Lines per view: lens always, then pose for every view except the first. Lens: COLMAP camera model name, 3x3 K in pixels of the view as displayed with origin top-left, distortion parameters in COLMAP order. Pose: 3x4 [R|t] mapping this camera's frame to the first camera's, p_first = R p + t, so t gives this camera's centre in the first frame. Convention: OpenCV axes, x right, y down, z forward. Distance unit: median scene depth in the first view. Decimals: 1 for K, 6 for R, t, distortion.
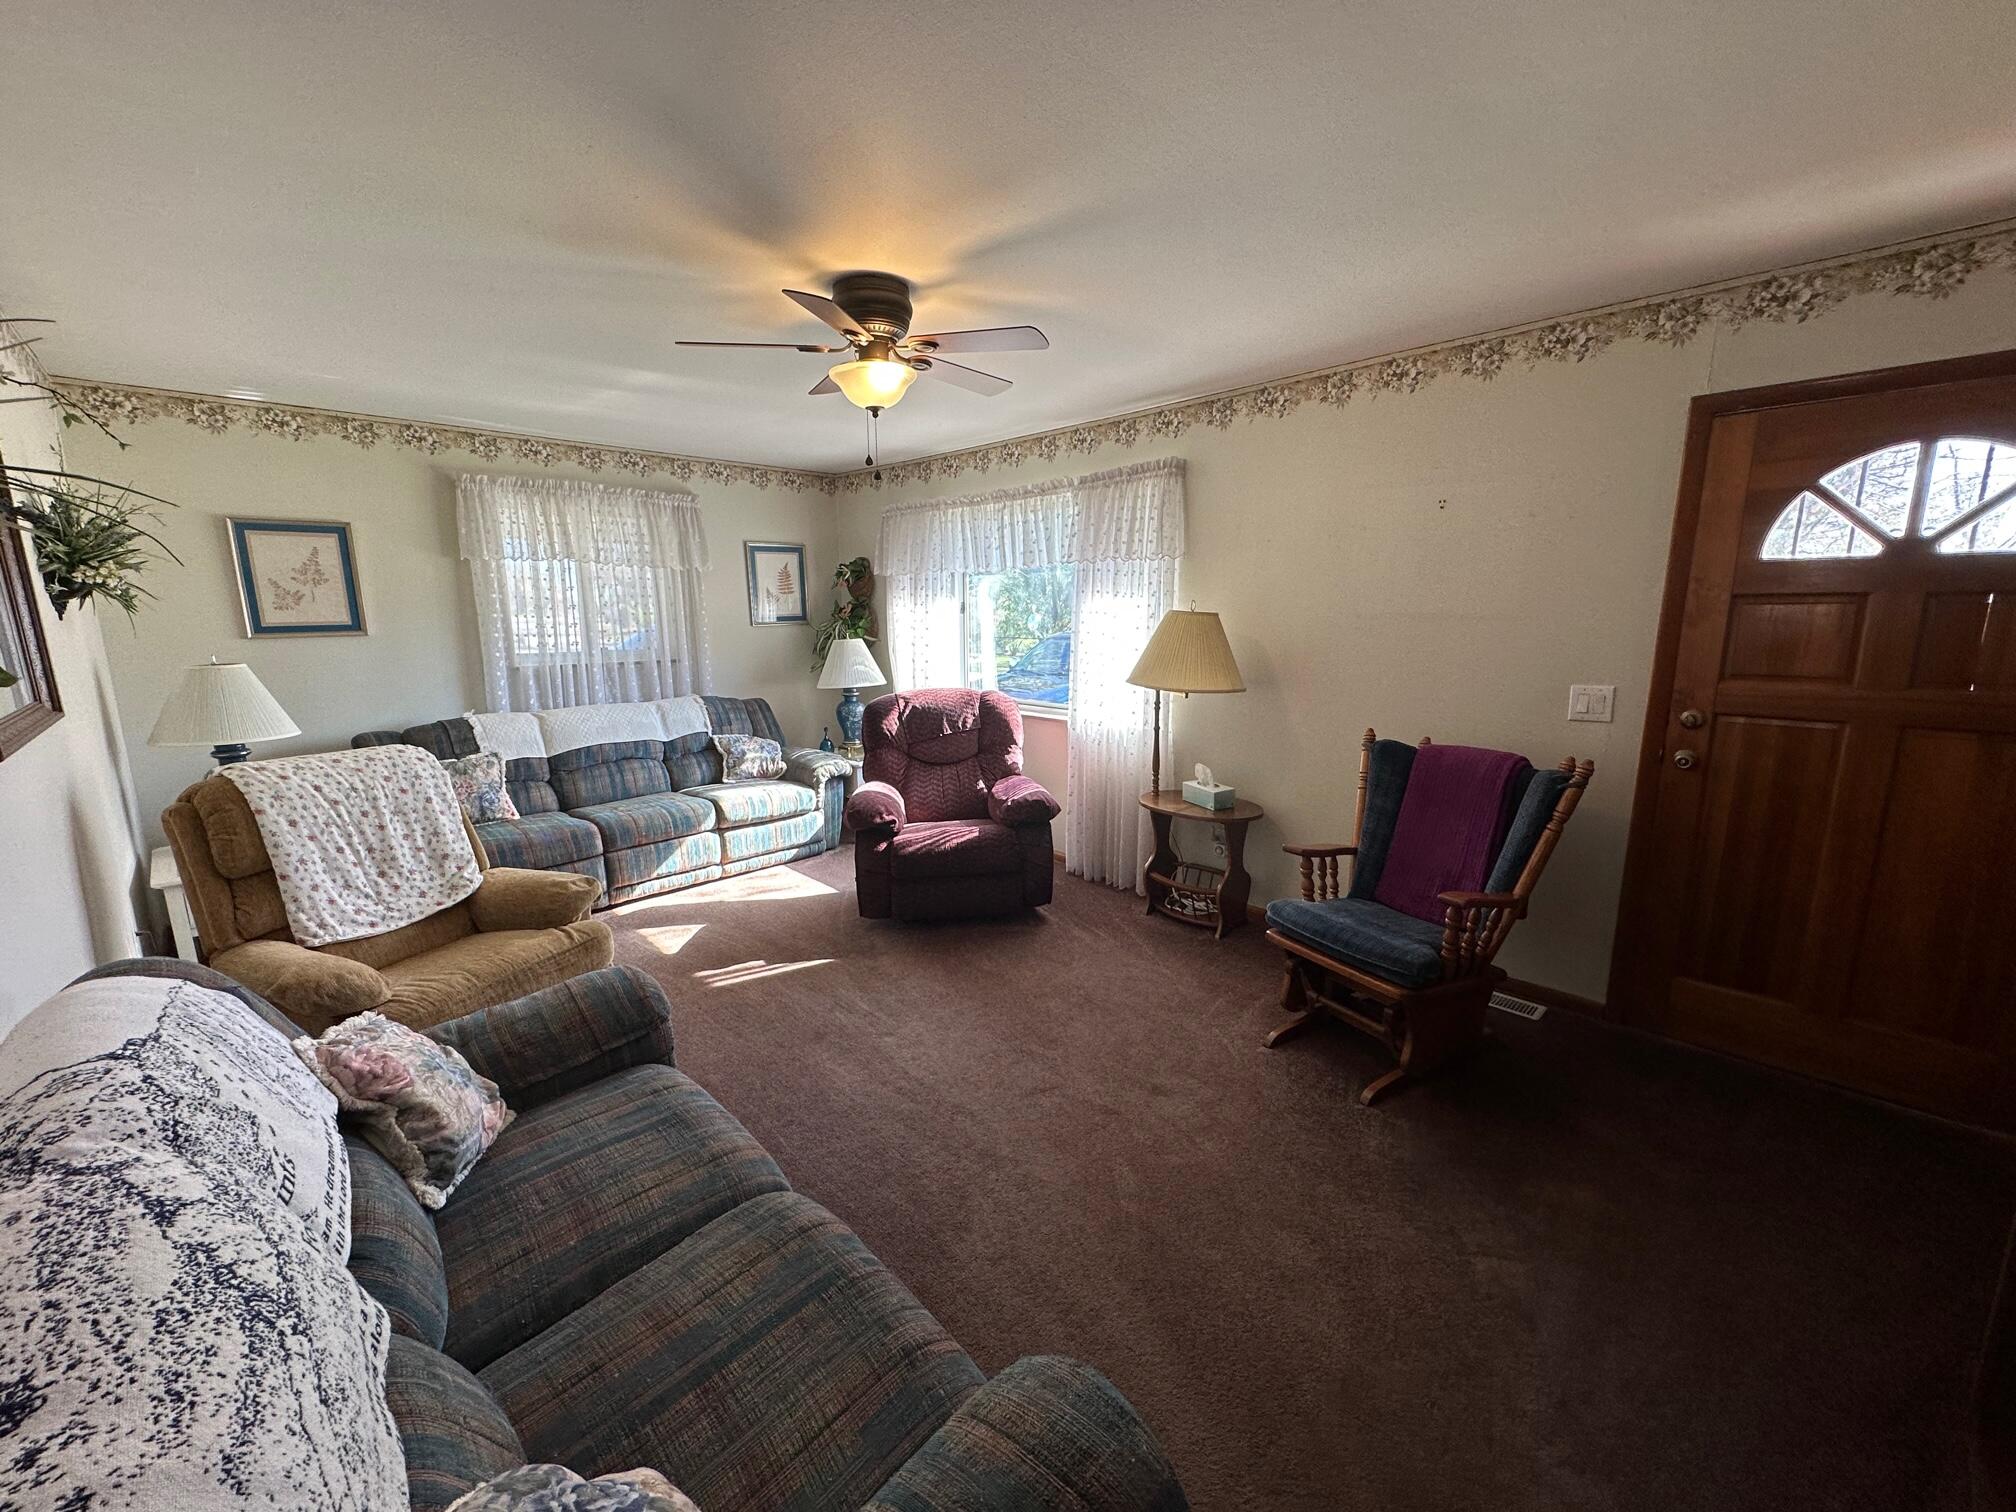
lens RADIAL K [[799.5, 0, 1007.2], [0, 799.5, 755.8], [0, 0, 1]] dist [-0.002670, 0.000659]
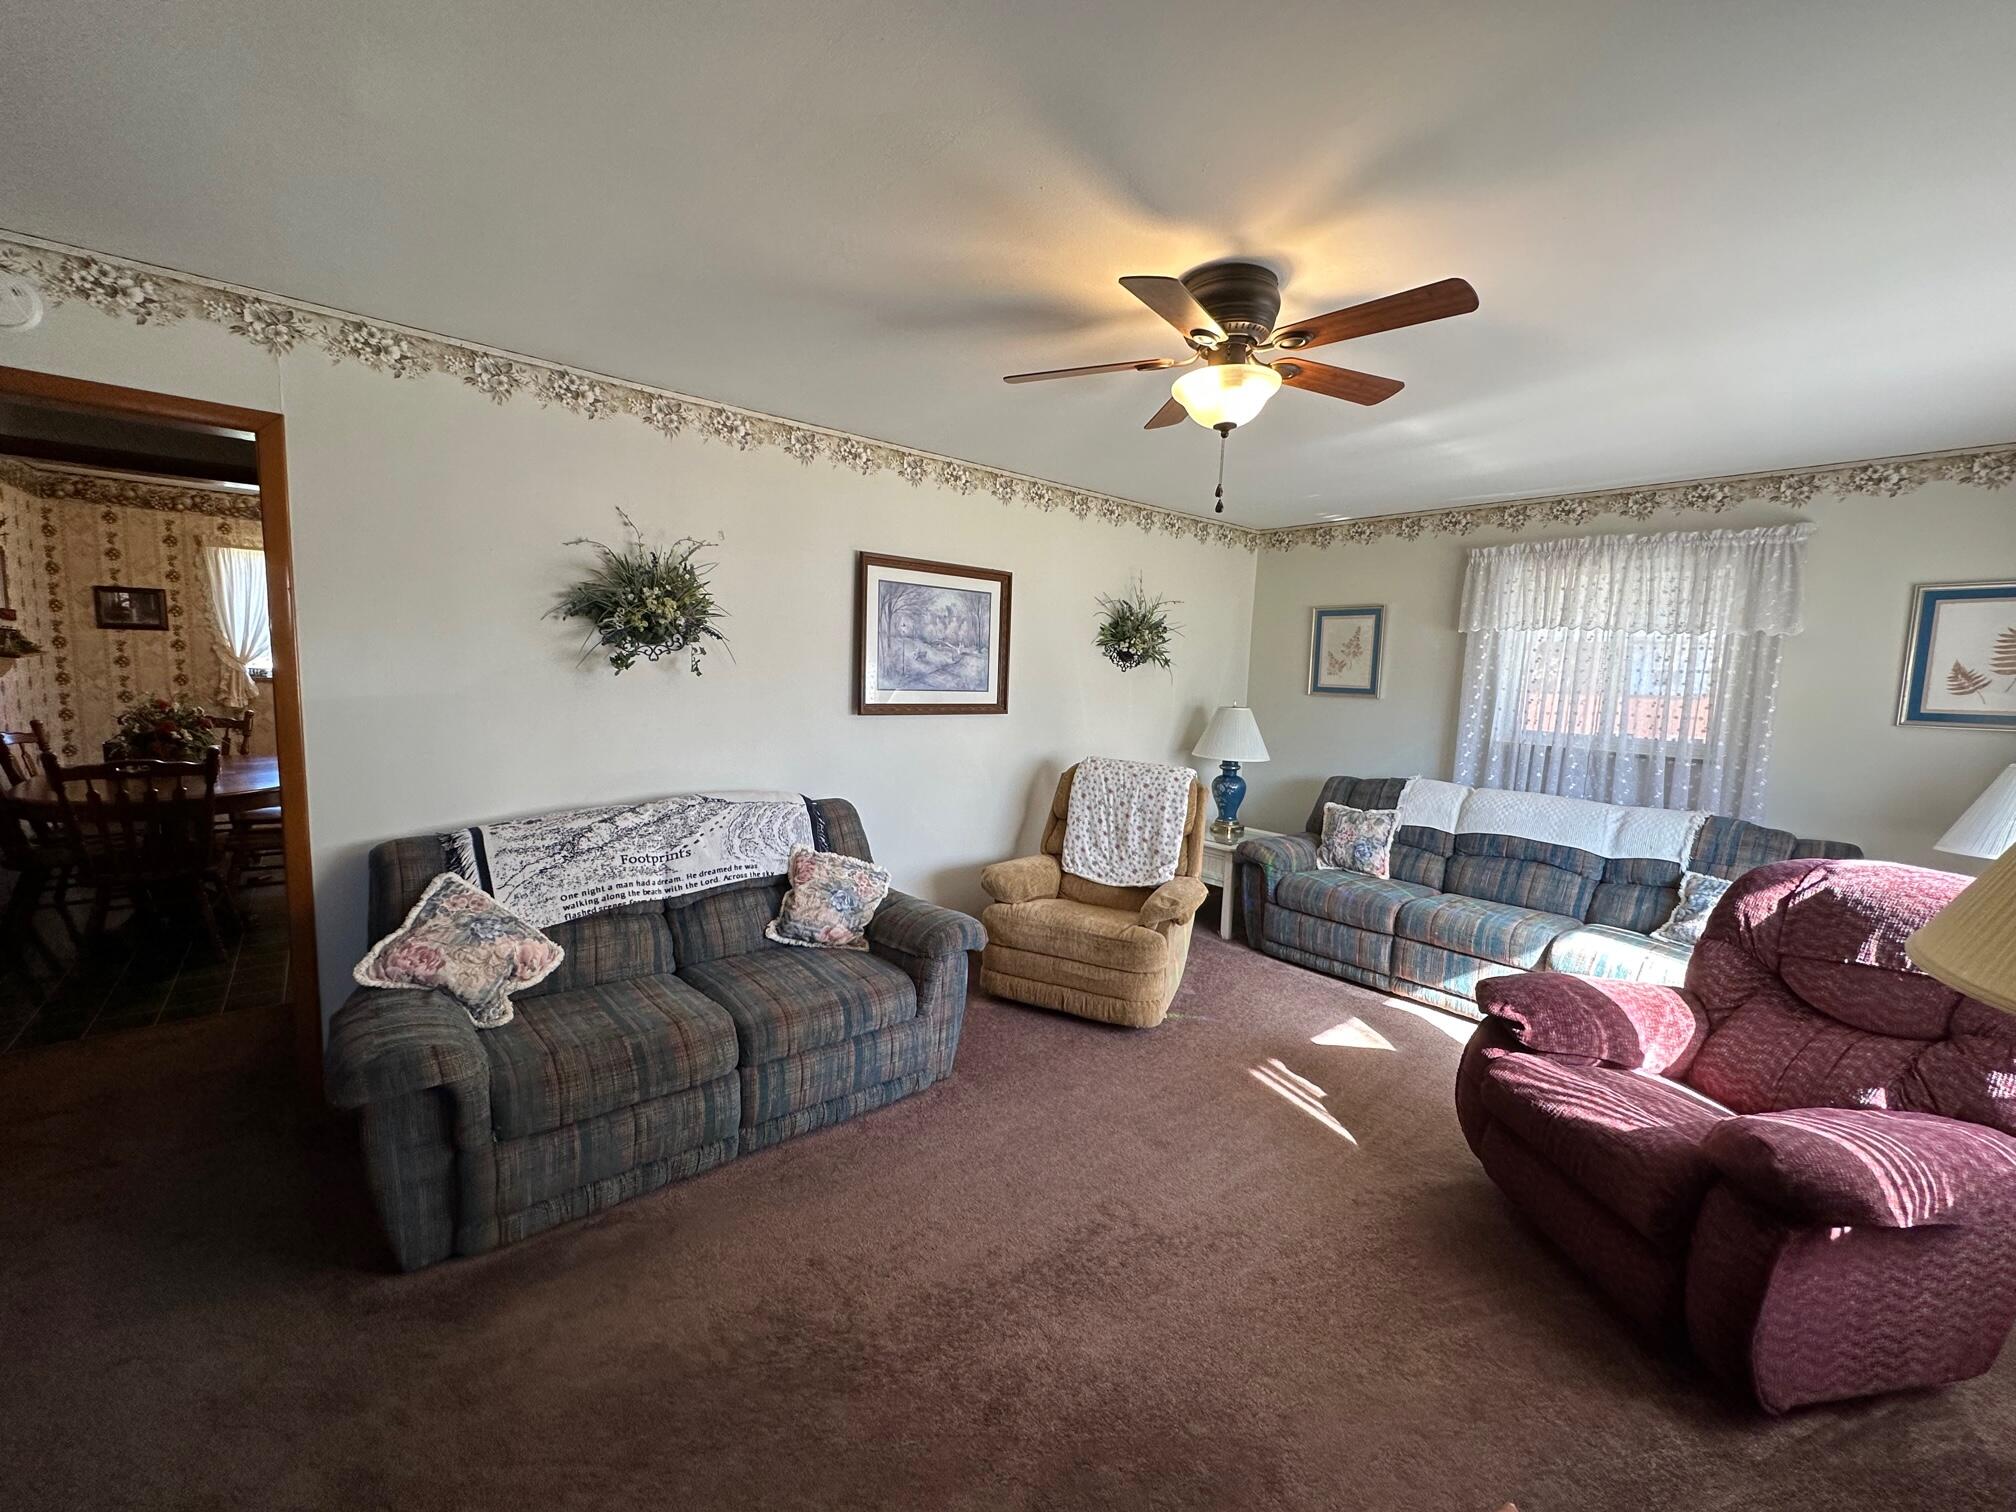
lens RADIAL K [[799.5, 0, 1004.9], [0, 799.5, 757.6], [0, 0, 1]] dist [-0.002670, 0.000659]
pose [[-0.070824, 0.115527, -0.990776, 0.436060], [-0.220521, 0.966880, 0.128504, -0.100155], [0.972807, 0.227588, -0.043002, 0.554502]]
